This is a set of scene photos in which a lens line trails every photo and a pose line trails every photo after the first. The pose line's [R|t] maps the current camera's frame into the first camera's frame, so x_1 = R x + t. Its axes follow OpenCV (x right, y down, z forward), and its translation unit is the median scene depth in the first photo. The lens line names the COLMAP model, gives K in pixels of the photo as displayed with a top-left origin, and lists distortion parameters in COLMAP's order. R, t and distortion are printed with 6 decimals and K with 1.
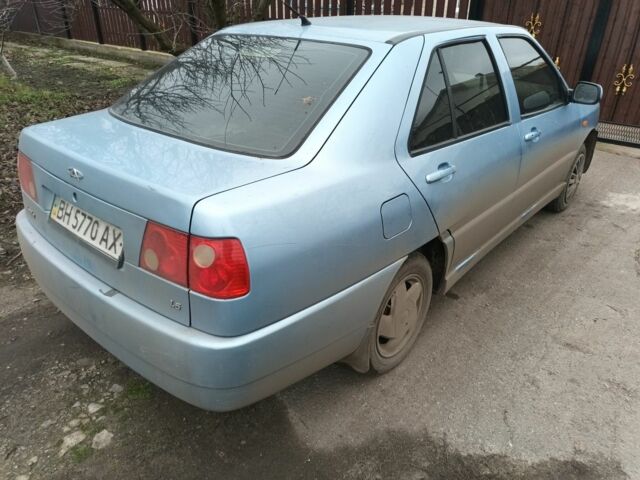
lens RADIAL K [[481.0, 0, 320.0], [0, 481.0, 240.0], [0, 0, 1]] dist [-0.003242, -0.001632]
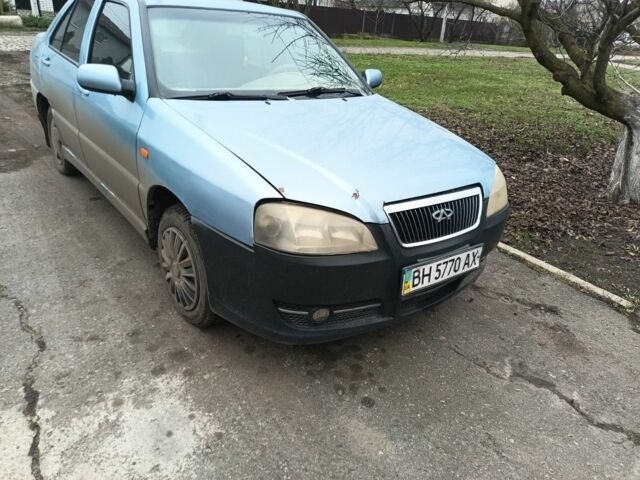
lens RADIAL K [[493.5, 0, 319.3], [0, 493.5, 215.6], [0, 0, 1]] dist [0.007018, 0.001685]
pose [[-0.196487, 0.355523, -0.913781, 1.039726], [-0.494330, 0.768923, 0.405457, -0.516092], [0.846776, 0.531377, 0.024662, 1.113251]]
